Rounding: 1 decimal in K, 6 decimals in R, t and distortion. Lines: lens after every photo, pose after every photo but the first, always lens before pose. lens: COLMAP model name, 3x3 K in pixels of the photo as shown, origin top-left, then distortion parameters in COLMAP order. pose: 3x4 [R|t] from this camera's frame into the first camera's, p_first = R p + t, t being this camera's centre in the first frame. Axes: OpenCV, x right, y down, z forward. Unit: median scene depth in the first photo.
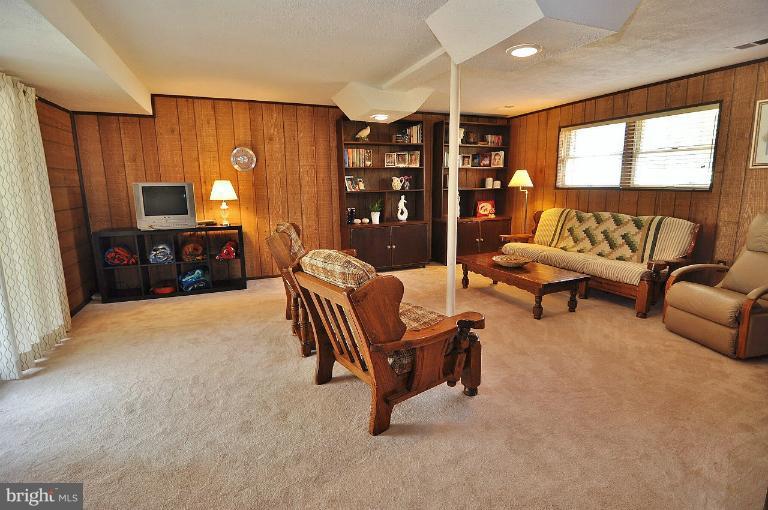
lens RADIAL K [[383.4, 0, 387.4], [0, 383.4, 251.5], [0, 0, 1]] dist [-0.003108, -0.000883]
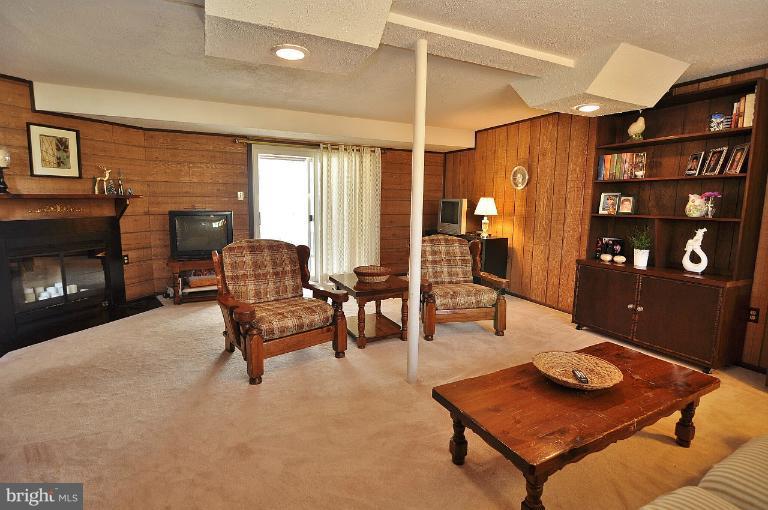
lens RADIAL K [[383.4, 0, 387.4], [0, 383.4, 251.5], [0, 0, 1]] dist [-0.003108, -0.000883]
pose [[0.079391, 0.141133, -0.986802, 0.574051], [-0.195458, 0.972915, 0.123422, -0.098204], [0.977493, 0.183080, 0.104826, 0.539320]]
